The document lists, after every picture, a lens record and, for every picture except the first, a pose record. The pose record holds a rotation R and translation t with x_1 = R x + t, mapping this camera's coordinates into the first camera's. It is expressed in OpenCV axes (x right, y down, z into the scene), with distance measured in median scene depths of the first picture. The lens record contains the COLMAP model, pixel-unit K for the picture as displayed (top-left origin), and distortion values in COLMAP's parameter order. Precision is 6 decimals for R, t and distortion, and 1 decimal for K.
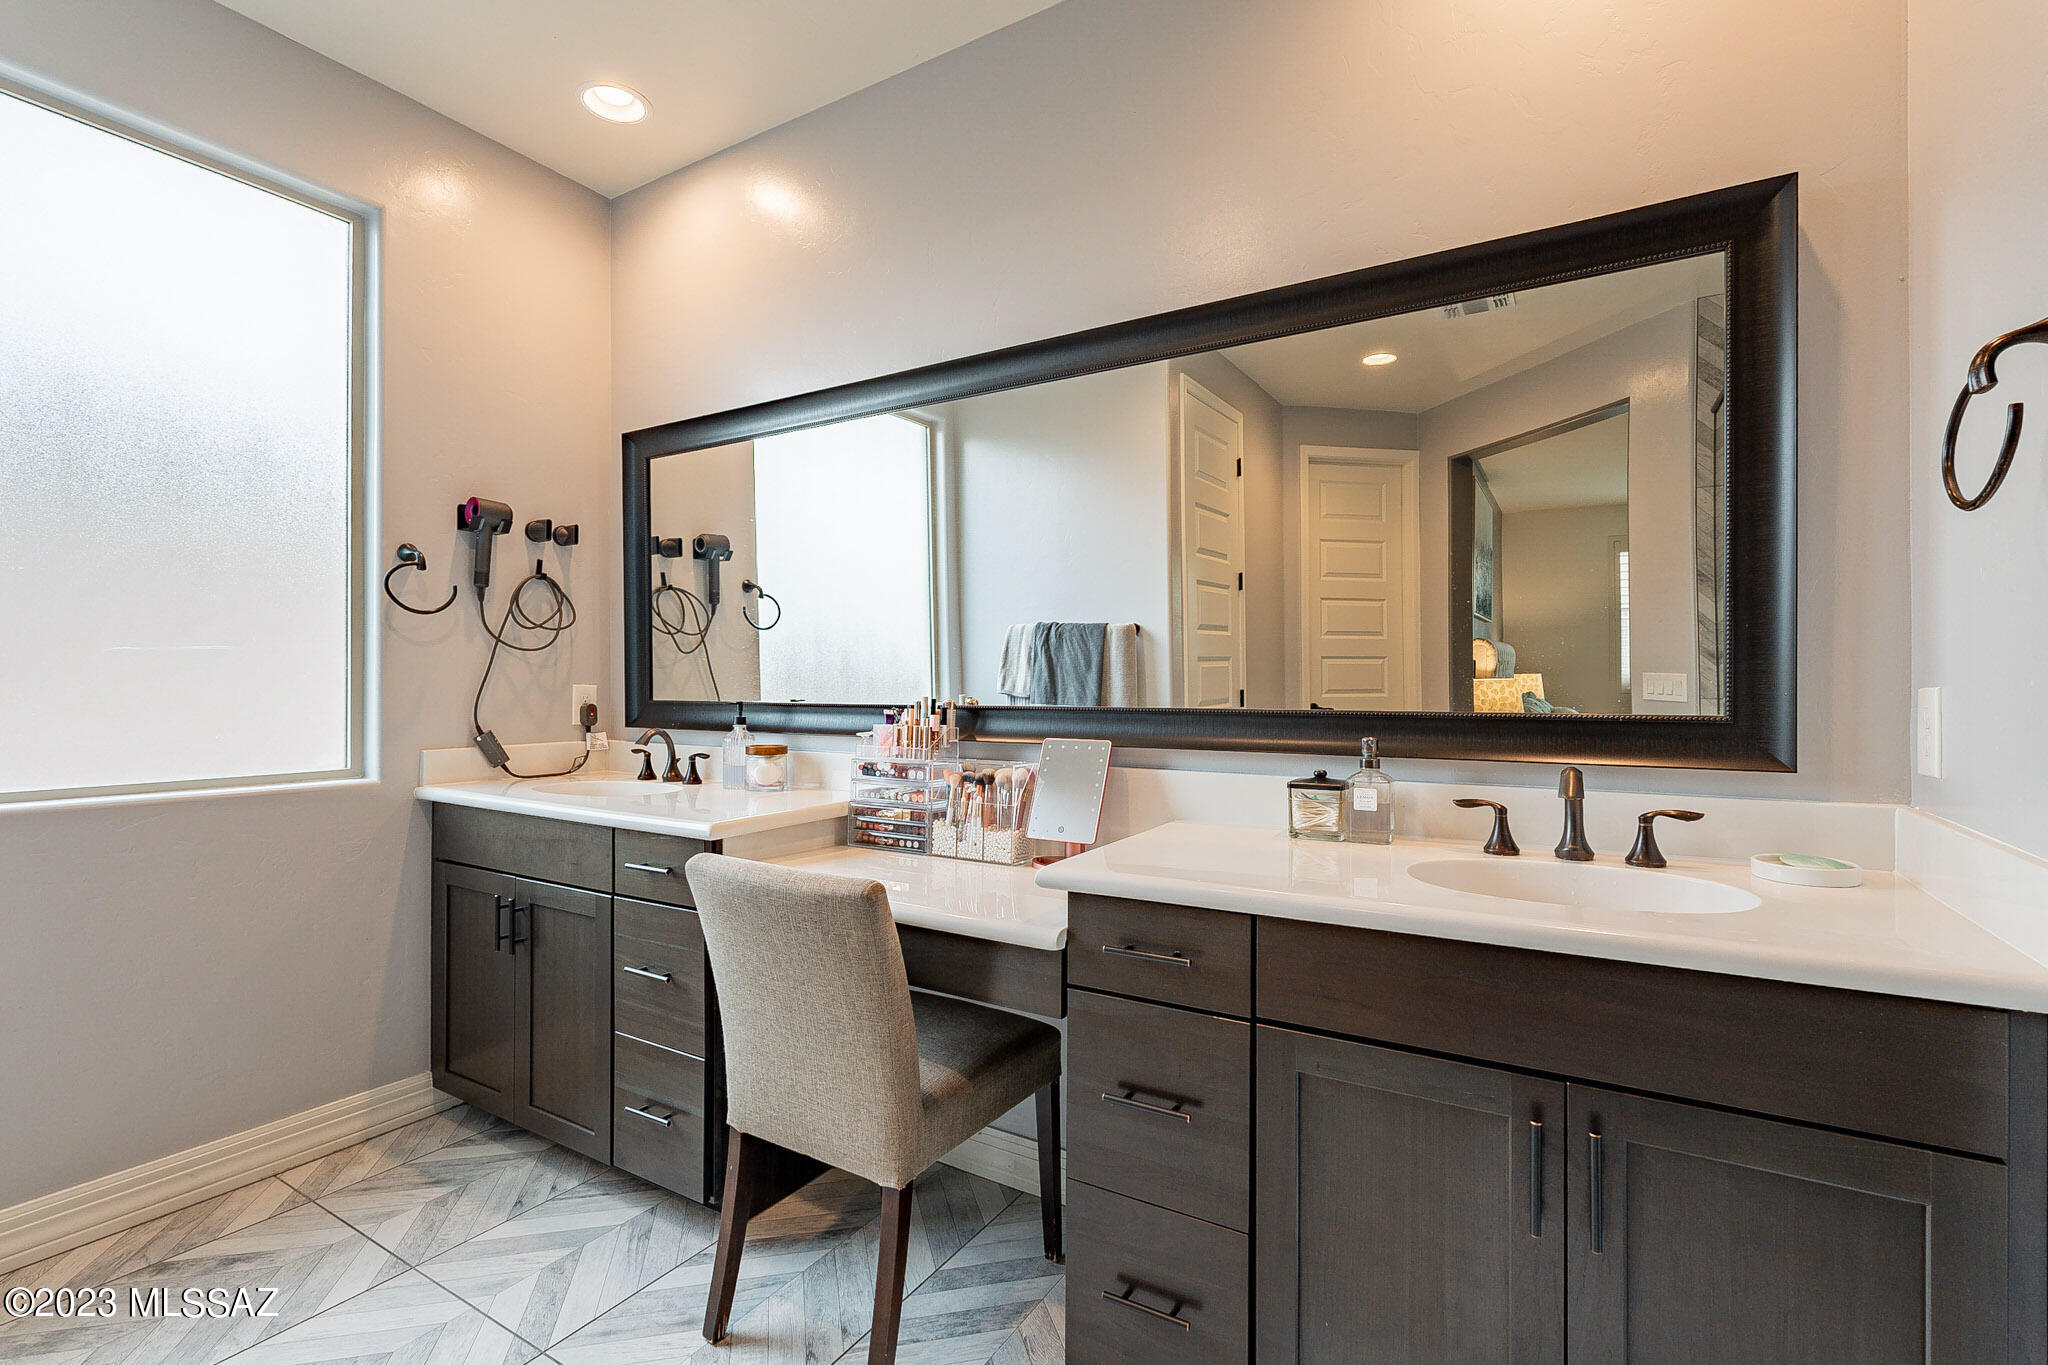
lens RADIAL K [[910.7, 0, 1023.2], [0, 910.7, 687.4], [0, 0, 1]] dist [-0.001845, -0.000114]
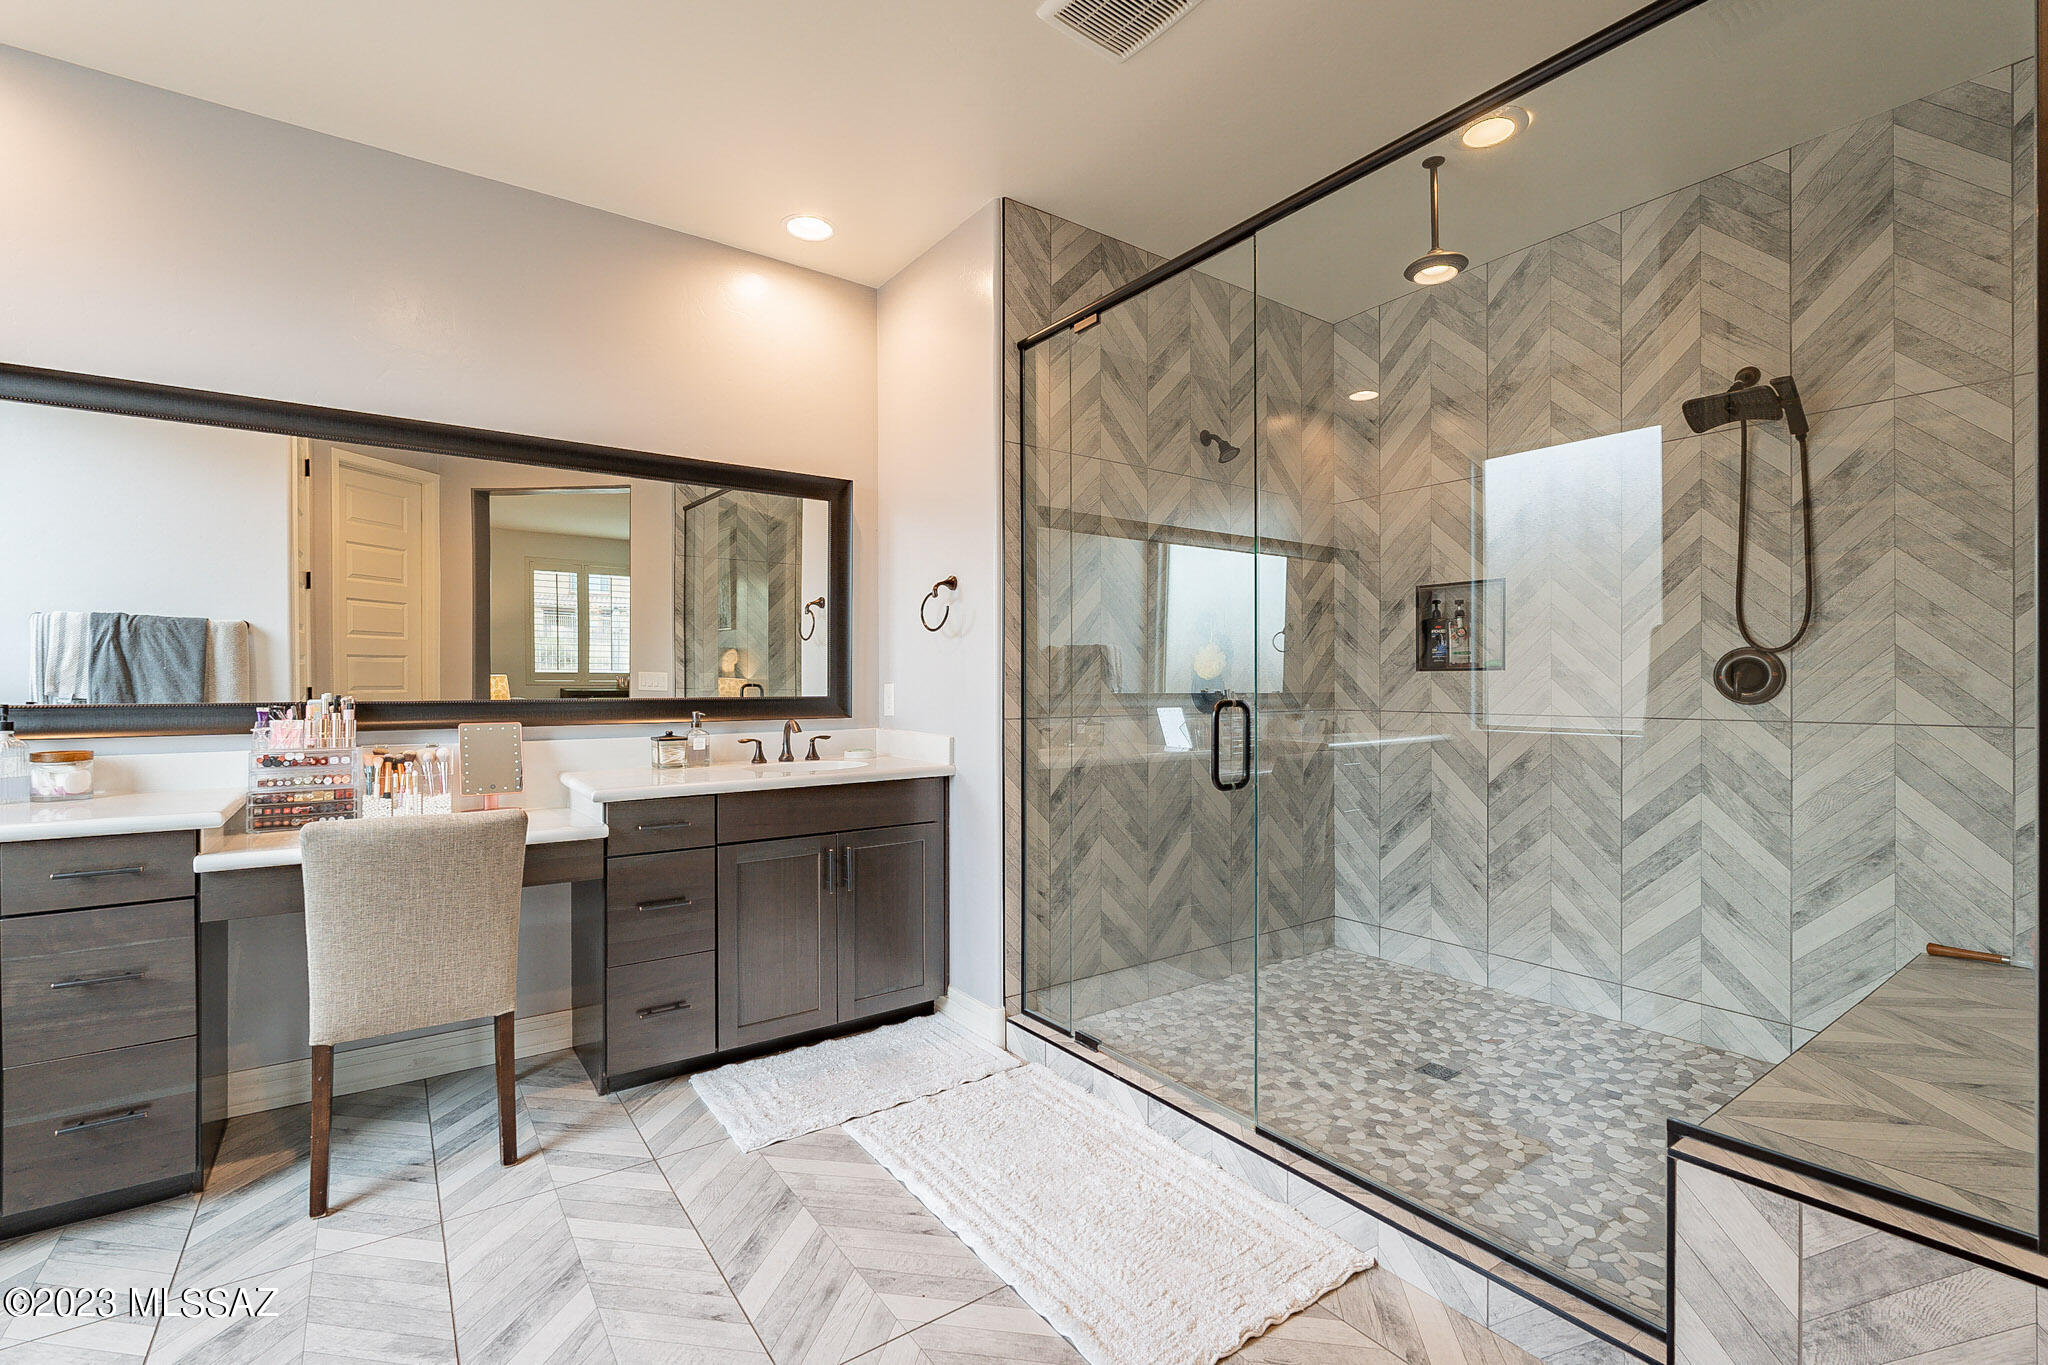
lens RADIAL K [[910.7, 0, 1023.2], [0, 910.7, 687.4], [0, 0, 1]] dist [-0.001845, -0.000114]
pose [[0.391008, -0.007239, 0.920359, -0.856183], [0.005673, 0.999969, 0.005455, -0.000229], [-0.920370, 0.003088, 0.391037, -0.279527]]
